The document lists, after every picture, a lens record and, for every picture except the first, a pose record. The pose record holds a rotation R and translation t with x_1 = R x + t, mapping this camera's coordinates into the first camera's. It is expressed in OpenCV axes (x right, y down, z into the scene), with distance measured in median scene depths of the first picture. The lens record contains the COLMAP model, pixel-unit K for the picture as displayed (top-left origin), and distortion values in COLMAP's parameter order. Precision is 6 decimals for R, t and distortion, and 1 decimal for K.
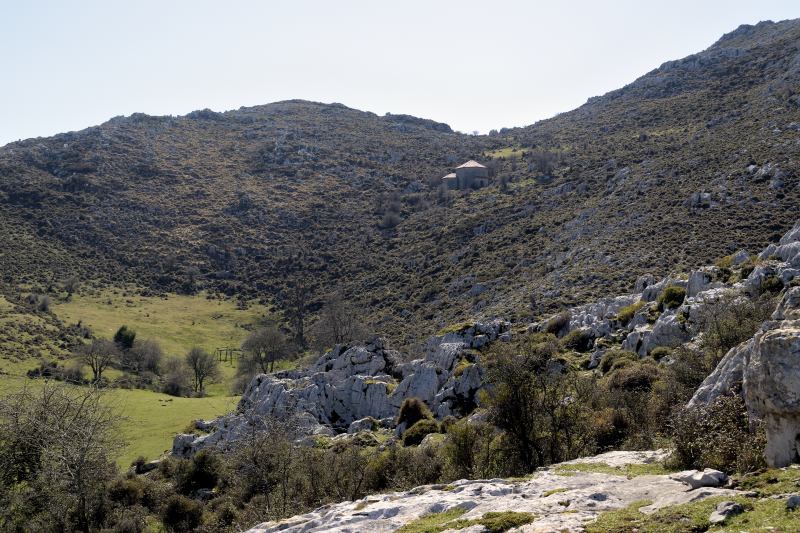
lens RADIAL K [[1142.6, 0, 399.9], [0, 1142.6, 265.5], [0, 0, 1]] dist [-0.030918, 0.000000]
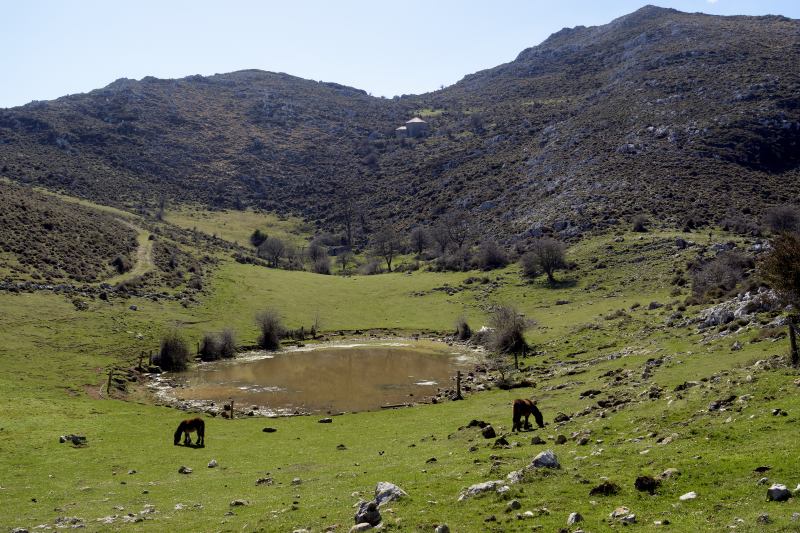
lens RADIAL K [[840.9, 0, 400.2], [0, 840.9, 268.1], [0, 0, 1]] dist [-0.074312, 0.000000]
pose [[0.982757, -0.008138, 0.184720, -0.153342], [-0.007926, 0.996259, 0.086058, 0.005419], [-0.184730, -0.086038, 0.979016, -0.038289]]
